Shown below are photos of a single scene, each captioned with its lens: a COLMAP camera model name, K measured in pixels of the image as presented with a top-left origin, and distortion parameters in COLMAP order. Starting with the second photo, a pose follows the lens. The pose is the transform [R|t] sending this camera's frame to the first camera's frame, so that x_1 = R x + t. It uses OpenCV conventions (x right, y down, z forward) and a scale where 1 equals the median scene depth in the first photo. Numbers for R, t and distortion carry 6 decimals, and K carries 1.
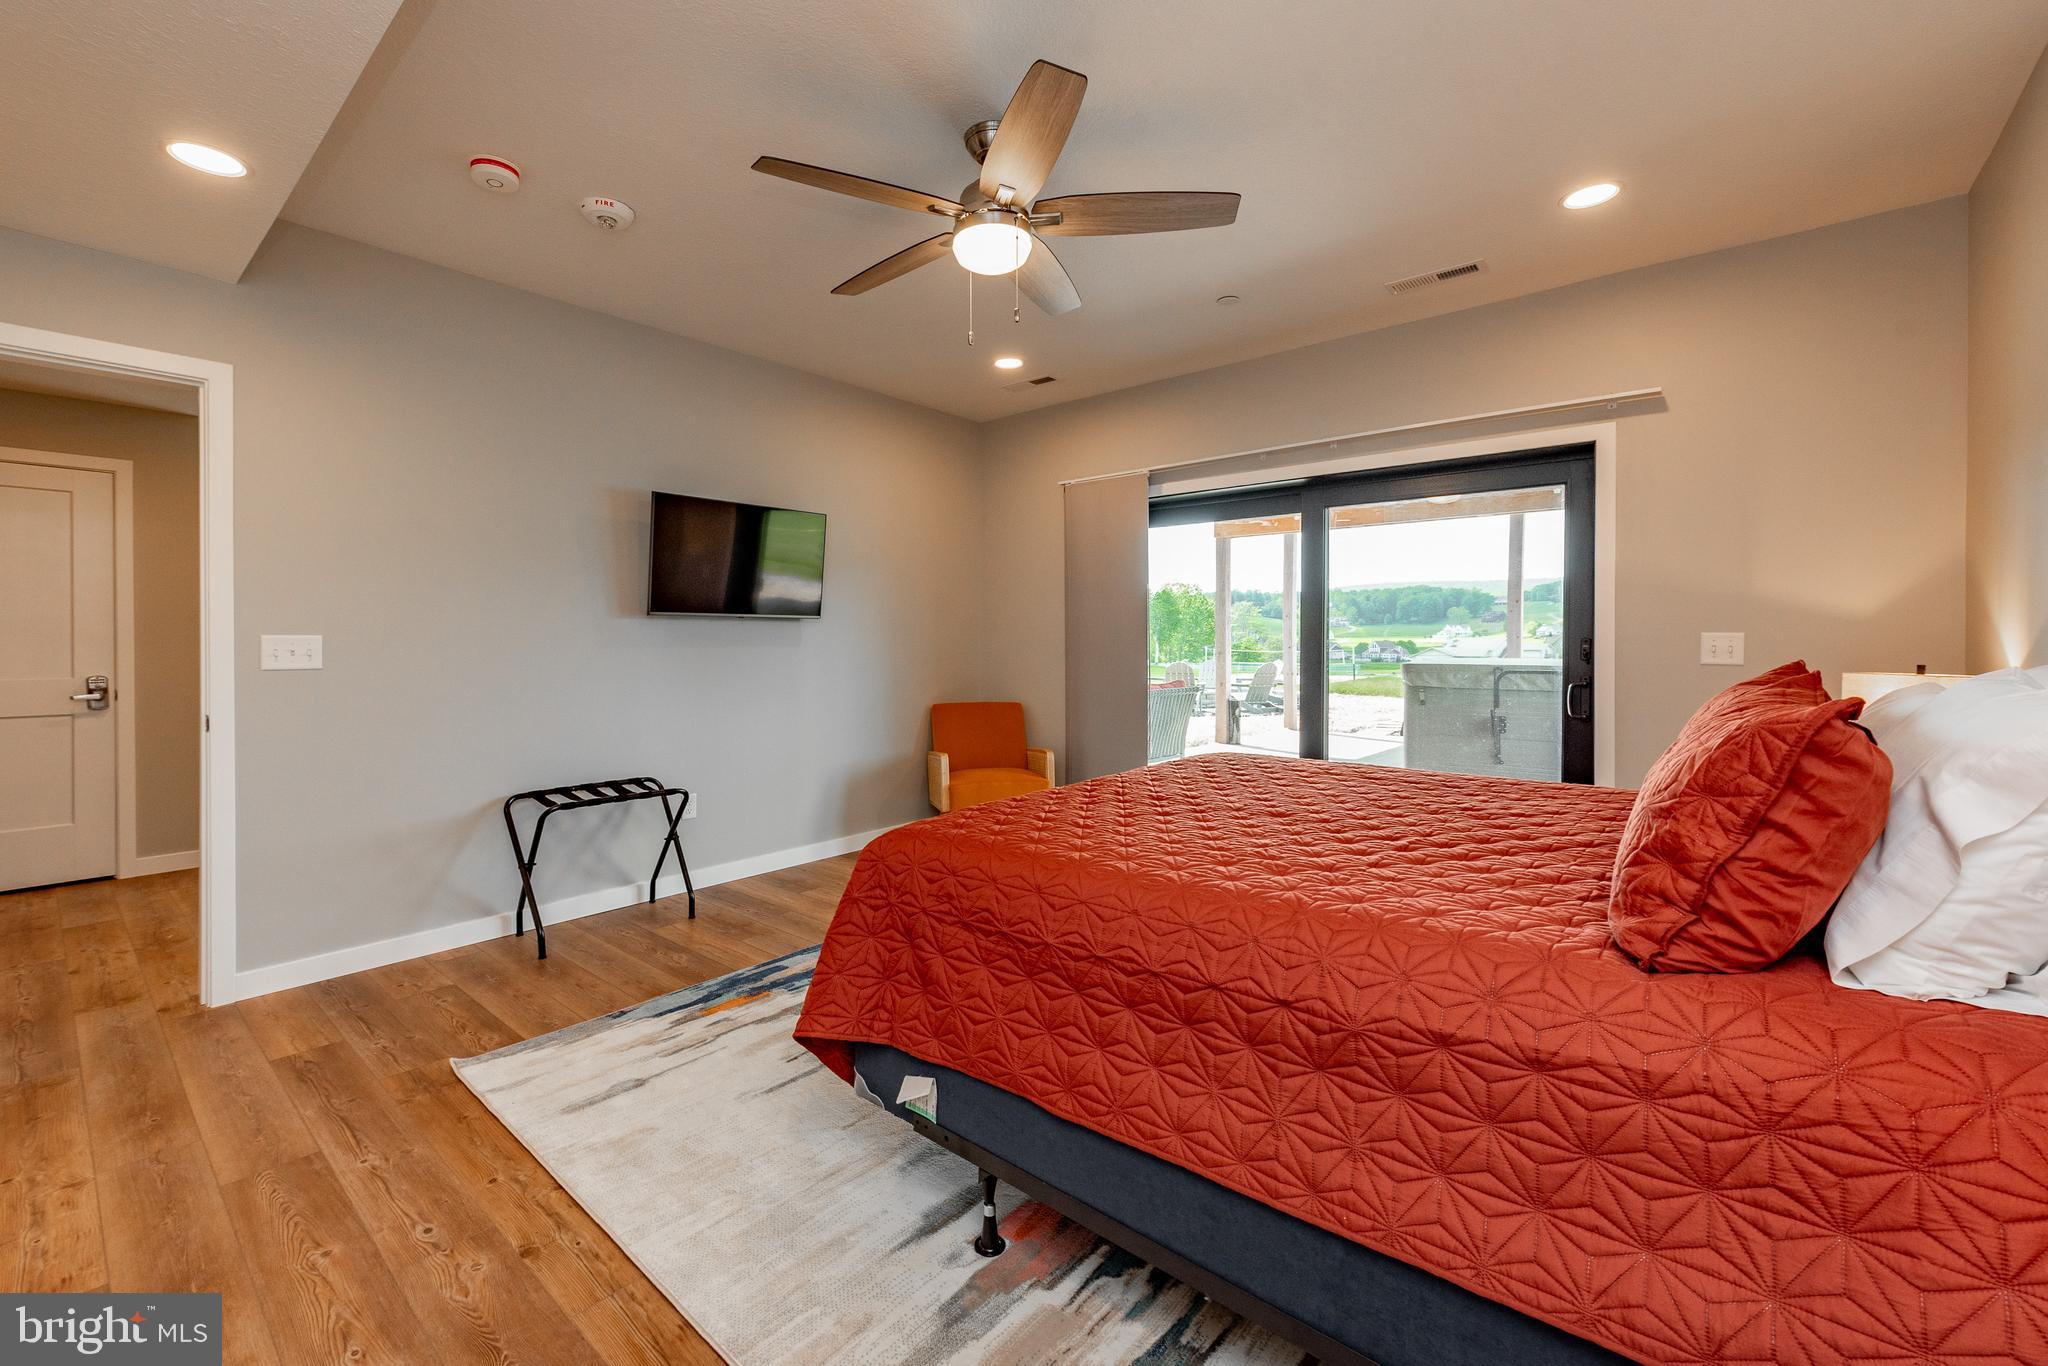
lens RADIAL K [[850.9, 0, 945.5], [0, 850.9, 639.3], [0, 0, 1]] dist [0.002303, 0.000266]
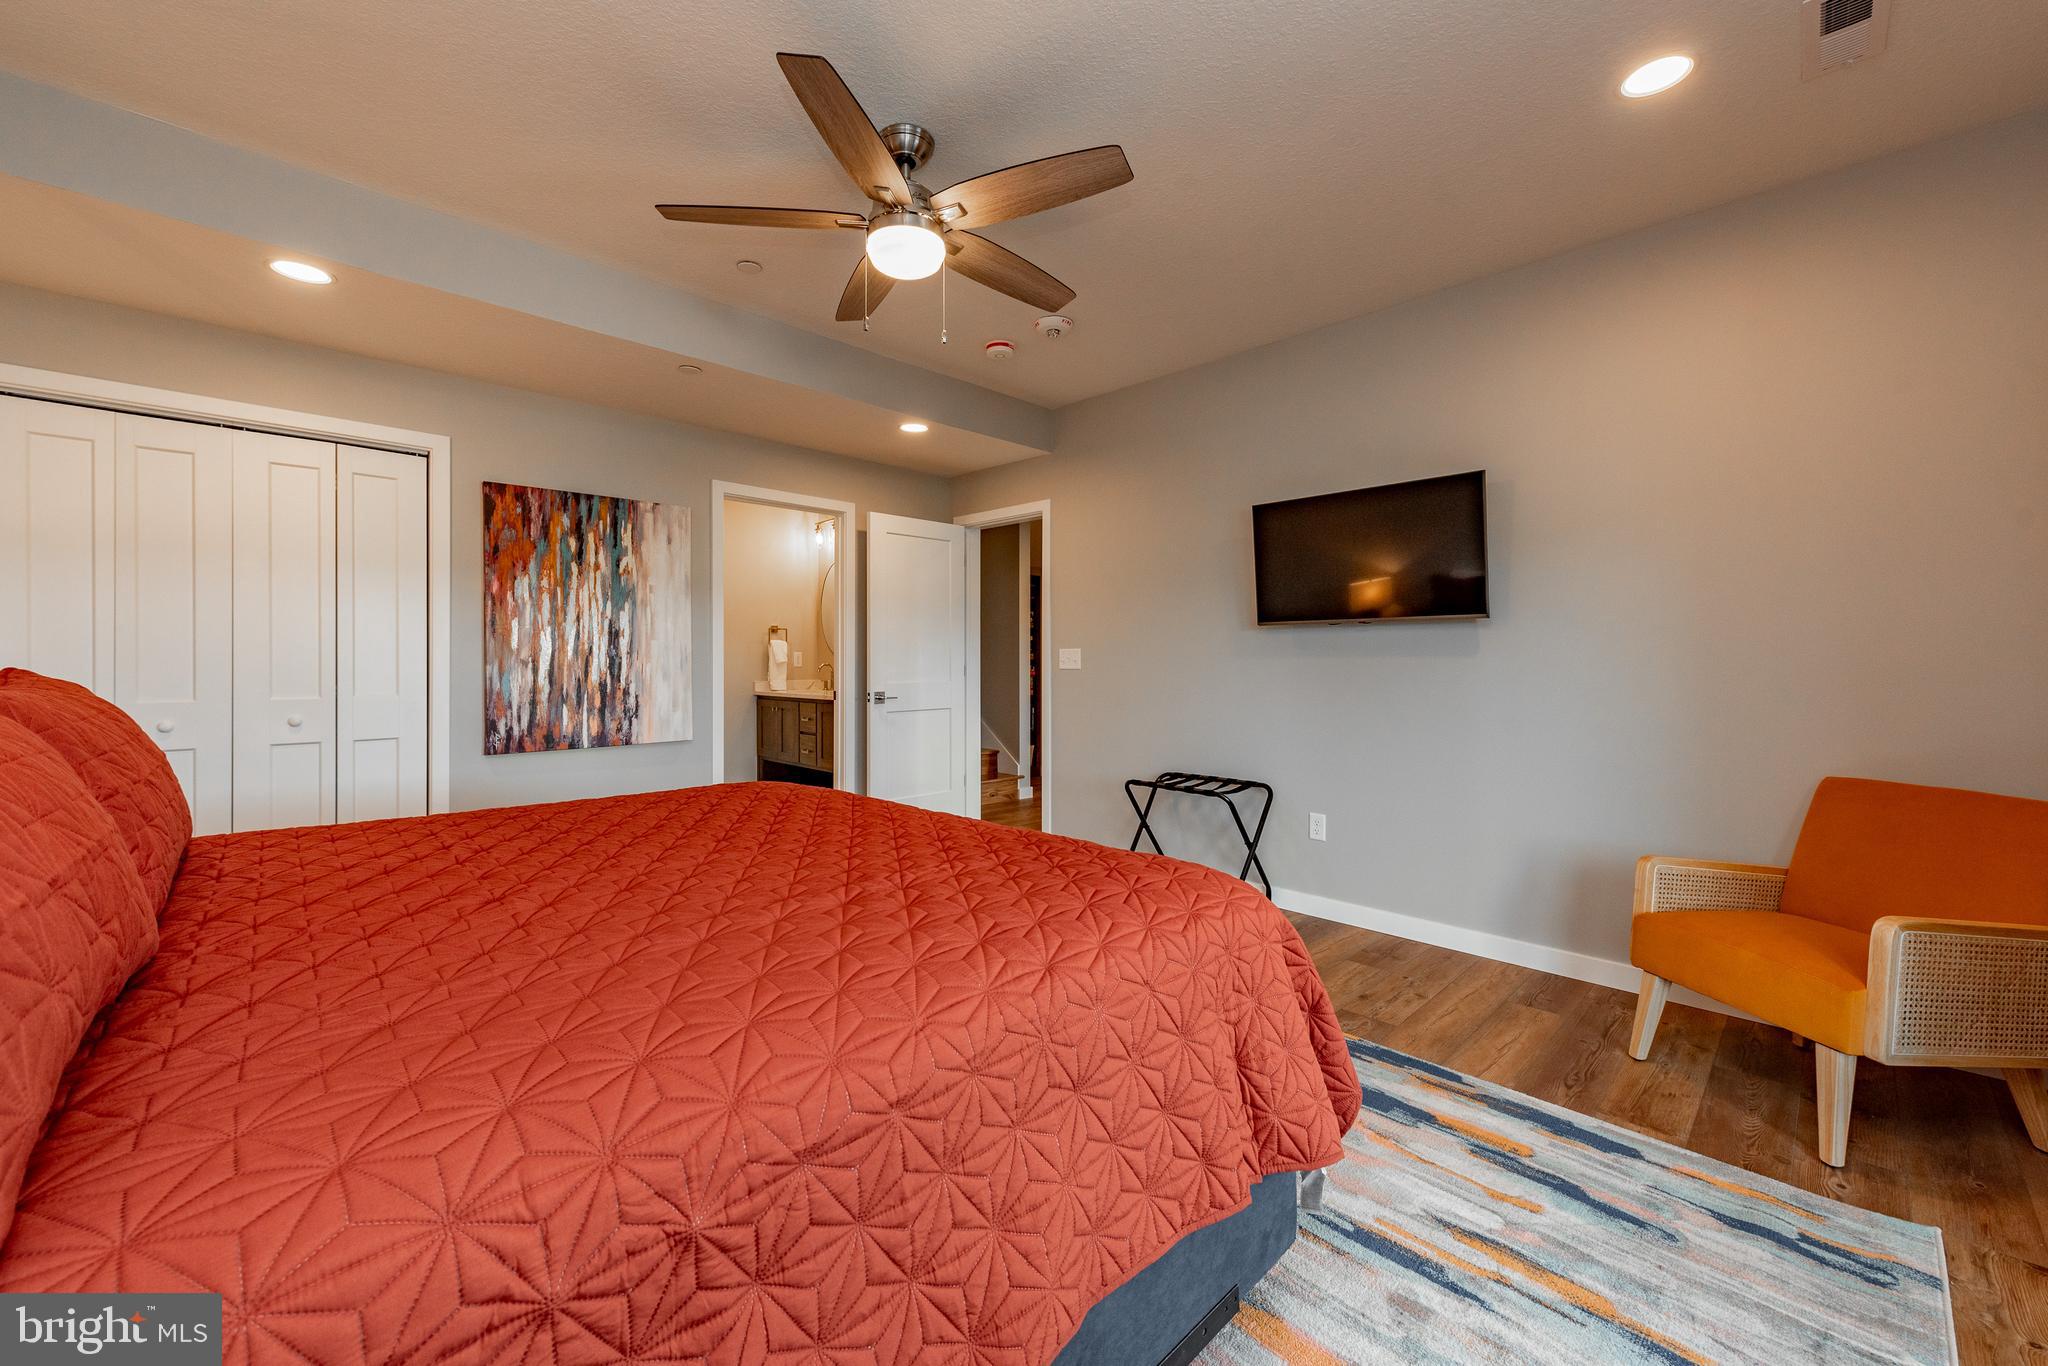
lens RADIAL K [[791.2, 0, 1020.2], [0, 791.2, 656.2], [0, 0, 1]] dist [0.001081, -0.000042]
pose [[-0.030515, -0.002047, -0.999532, 0.796125], [-0.002334, 0.999995, -0.001977, 0.011998], [0.999532, 0.002273, -0.030519, 0.949209]]
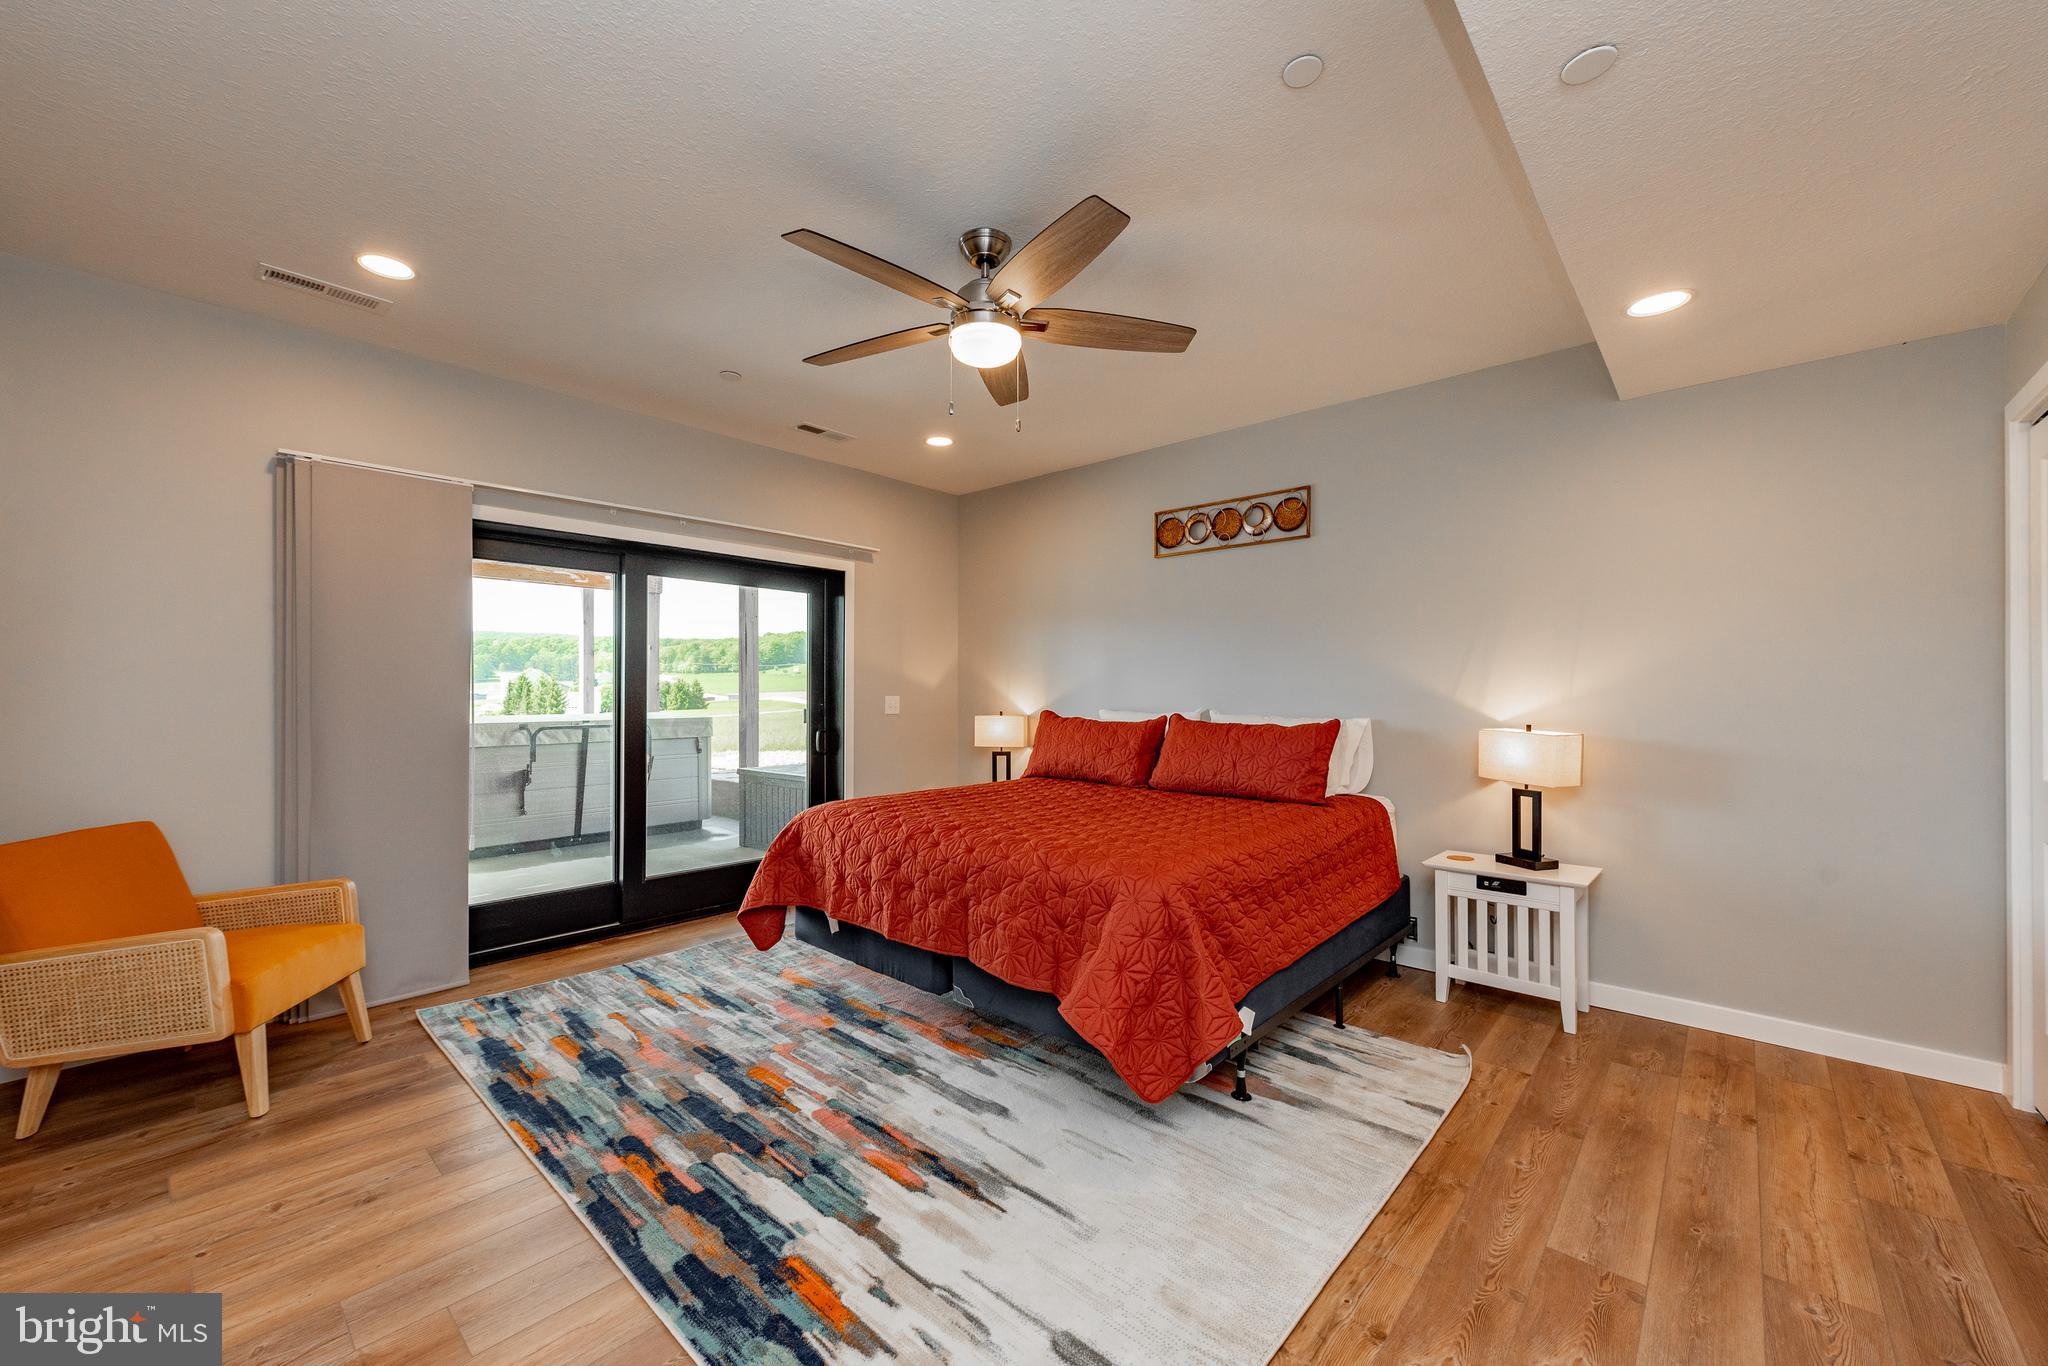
lens RADIAL K [[812.0, 0, 1023.4], [0, 812.0, 699.7], [0, 0, 1]] dist [0.002468, 0.000078]
pose [[-0.028141, -0.007333, 0.999577, -0.789055], [-0.001141, 0.999973, 0.007304, -0.013875], [-0.999603, -0.000935, -0.028149, 0.801431]]
